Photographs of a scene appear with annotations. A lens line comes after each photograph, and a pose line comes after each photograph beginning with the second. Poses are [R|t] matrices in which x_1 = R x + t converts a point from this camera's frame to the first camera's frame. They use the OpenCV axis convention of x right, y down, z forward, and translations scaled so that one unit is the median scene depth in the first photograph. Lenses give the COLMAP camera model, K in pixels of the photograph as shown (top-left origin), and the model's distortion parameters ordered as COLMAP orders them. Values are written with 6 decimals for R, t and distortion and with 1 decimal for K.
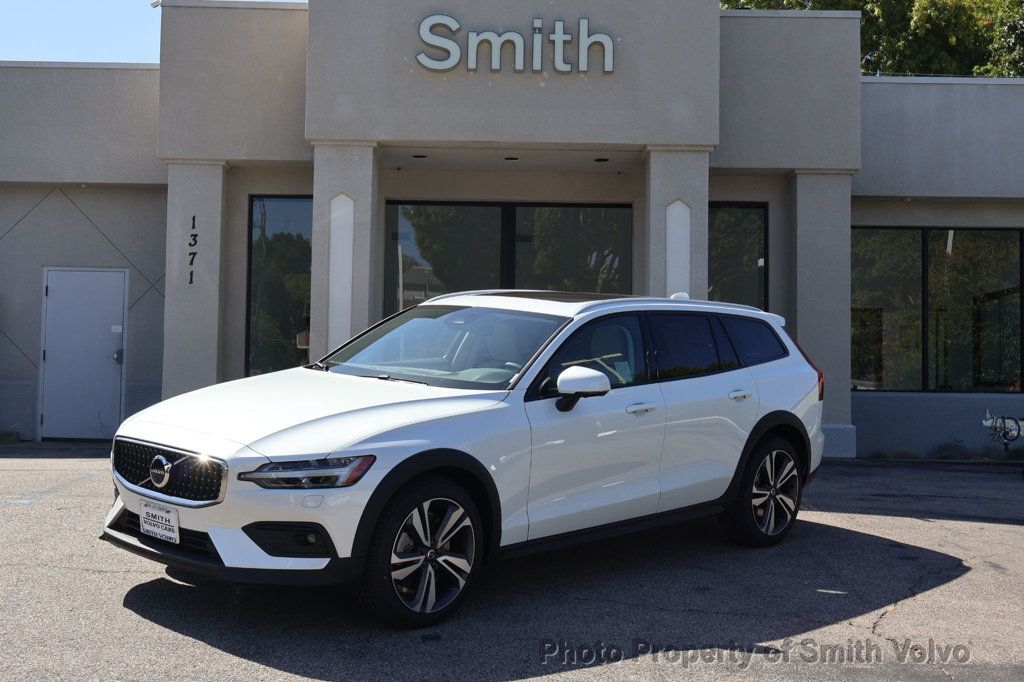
lens RADIAL K [[1354.9, 0, 512.0], [0, 1354.9, 341.0], [0, 0, 1]] dist [-0.012828, -0.002802]
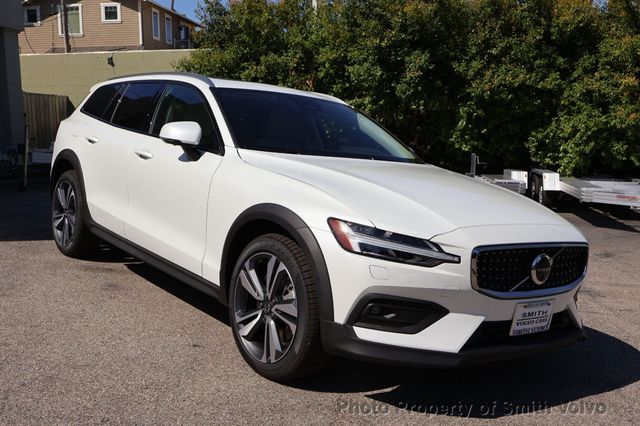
lens RADIAL K [[686.8, 0, 320.0], [0, 686.8, 213.0], [0, 0, 1]] dist [-0.007291, -0.012446]
pose [[0.128838, -0.139093, 0.981863, -0.601470], [-0.041647, 0.988482, 0.145495, -0.010846], [-0.990791, -0.059637, 0.121561, 0.846408]]
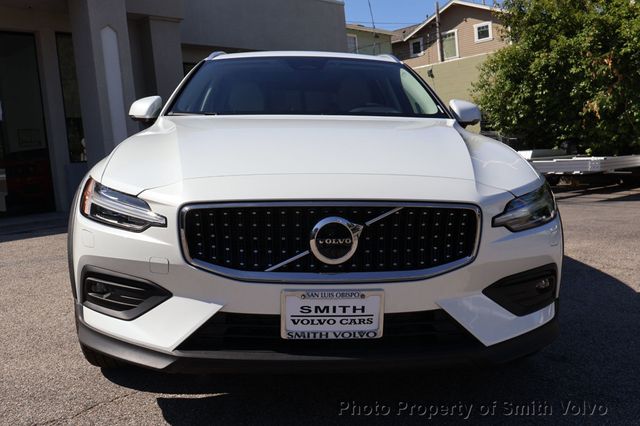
lens RADIAL K [[638.5, 0, 320.0], [0, 638.5, 213.0], [0, 0, 1]] dist [0.004055, -0.000433]
pose [[0.675839, -0.133168, 0.724919, -0.374770], [0.064275, 0.990444, 0.122022, 0.034180], [-0.734241, -0.035873, 0.677940, 0.608479]]
